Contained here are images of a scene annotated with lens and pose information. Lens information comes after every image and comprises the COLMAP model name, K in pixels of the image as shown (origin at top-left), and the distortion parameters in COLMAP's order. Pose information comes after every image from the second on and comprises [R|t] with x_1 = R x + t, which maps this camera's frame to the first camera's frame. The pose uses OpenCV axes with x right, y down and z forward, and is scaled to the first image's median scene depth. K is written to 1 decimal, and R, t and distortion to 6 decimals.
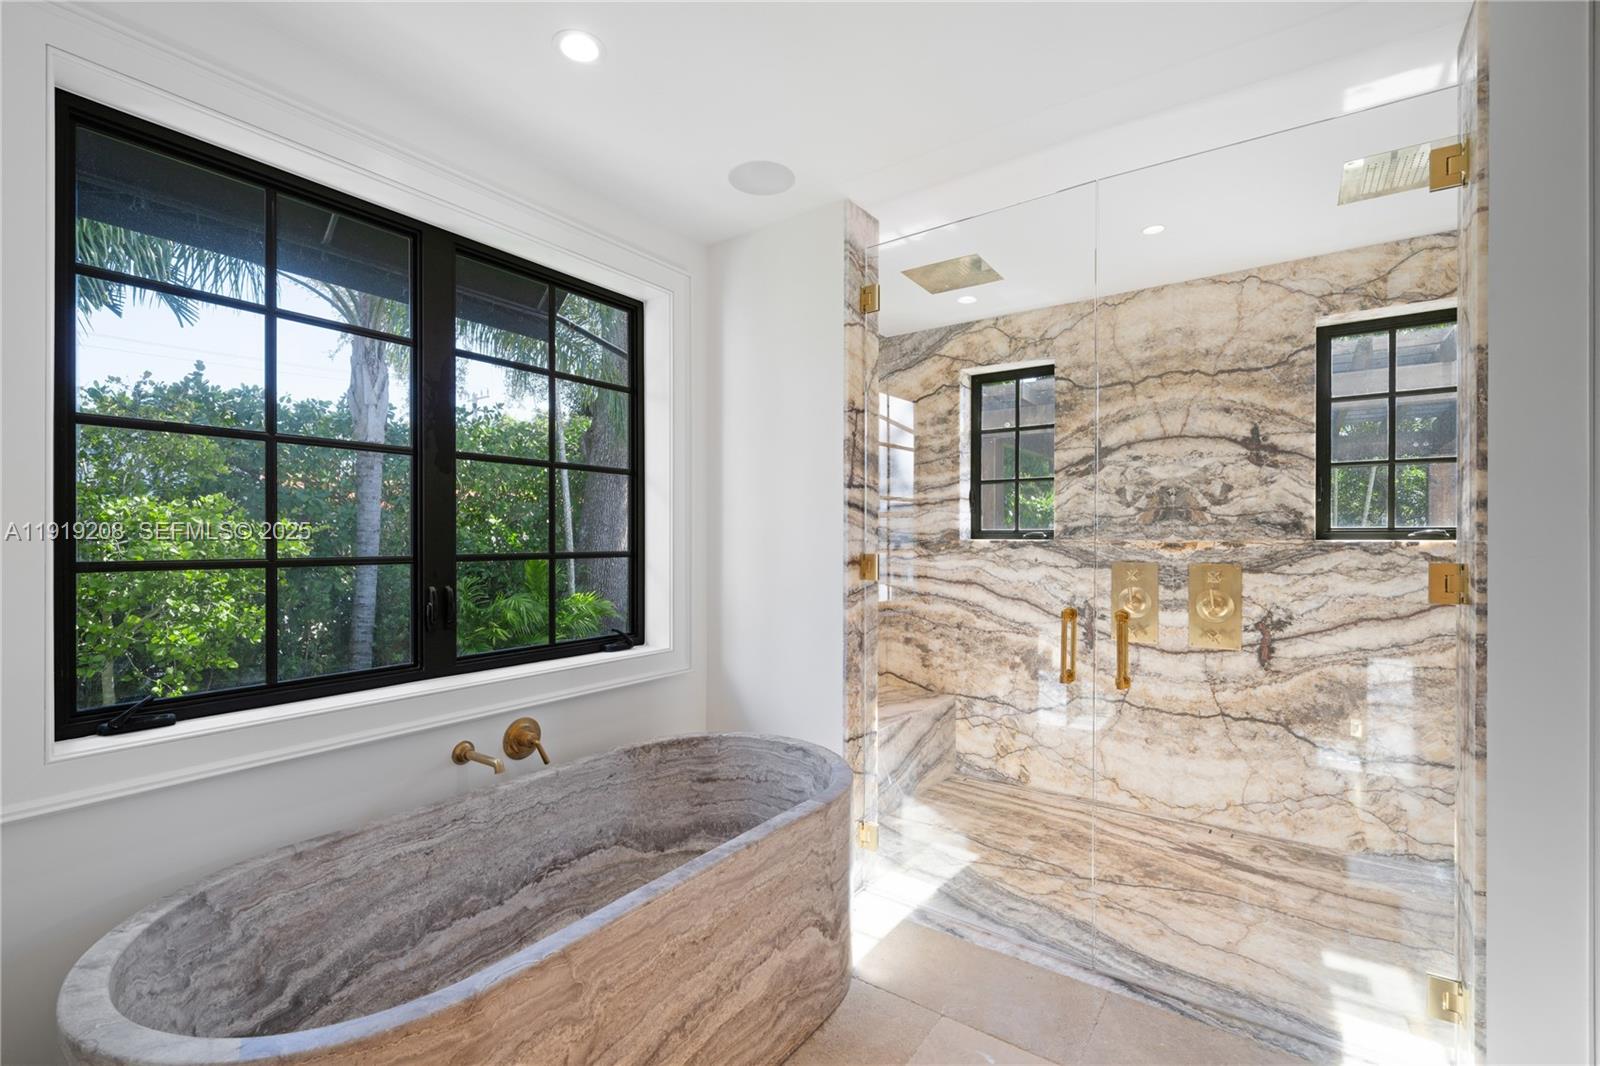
lens RADIAL K [[689.3, 0, 797.9], [0, 689.3, 540.9], [0, 0, 1]] dist [-0.000959, -0.000480]
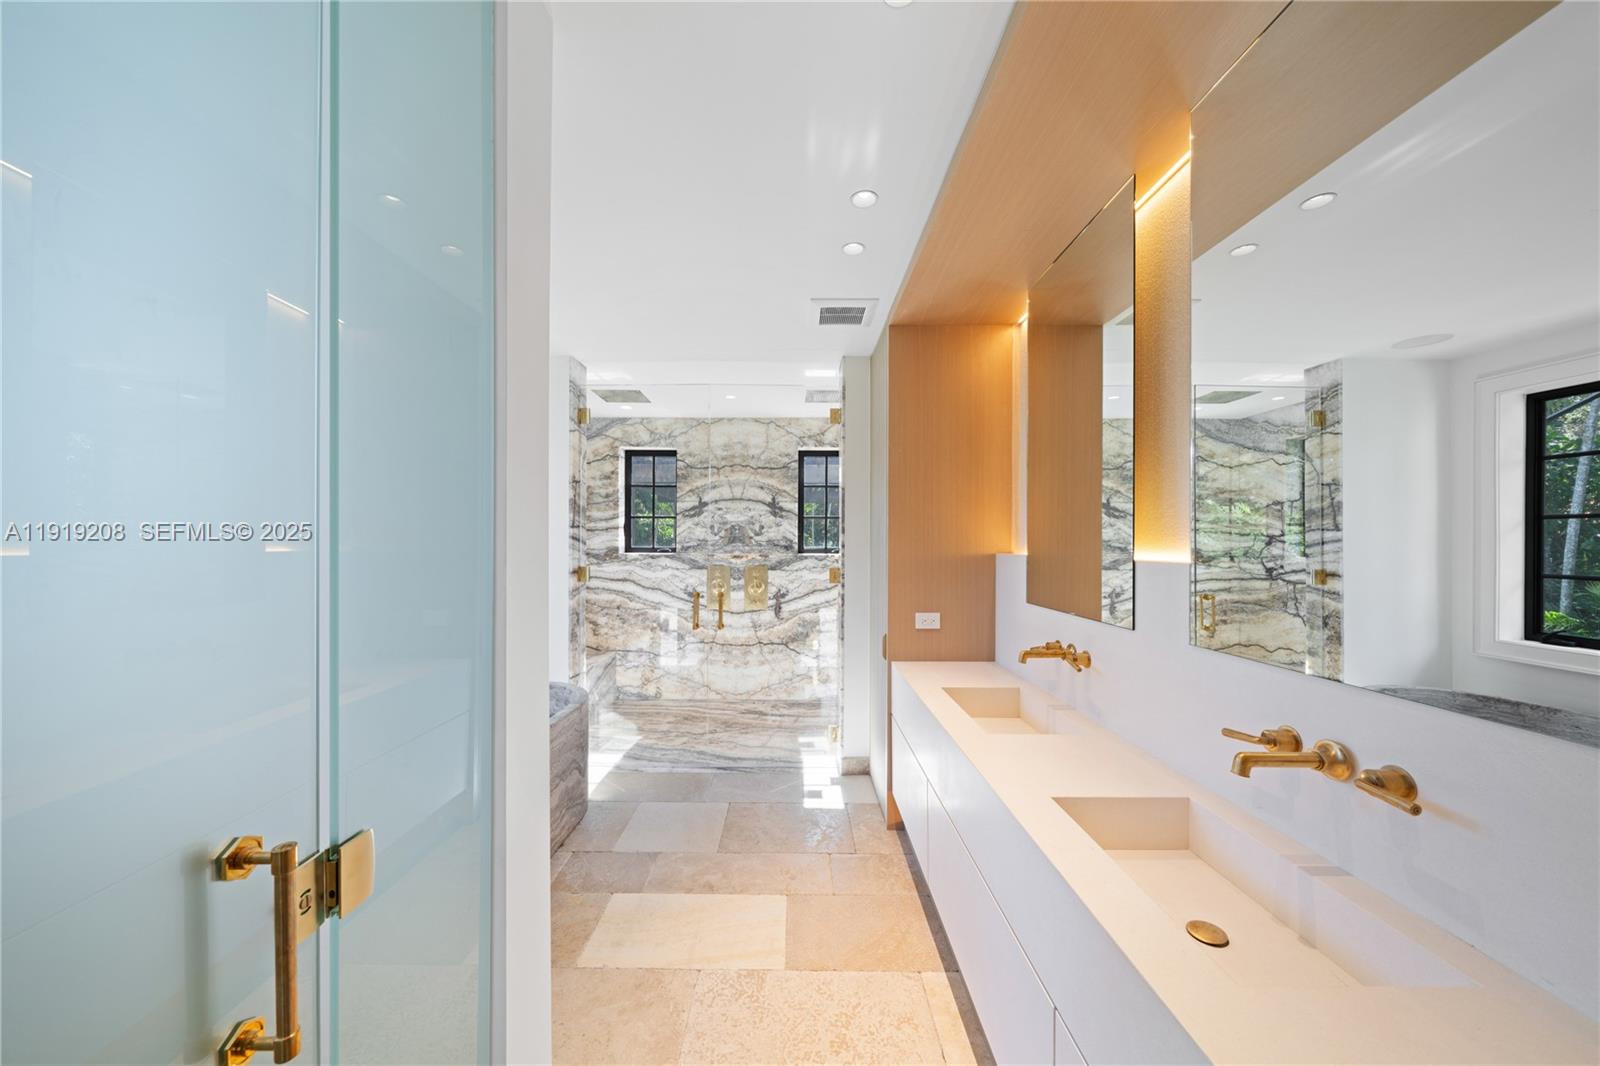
lens RADIAL K [[547.6, 0, 797.1], [0, 547.6, 547.0], [0, 0, 1]] dist [-0.000723, -0.000043]
pose [[0.808659, -0.003110, 0.588270, -0.210843], [-0.002666, 0.999956, 0.008952, -0.034475], [-0.588272, -0.008808, 0.808615, -0.317840]]
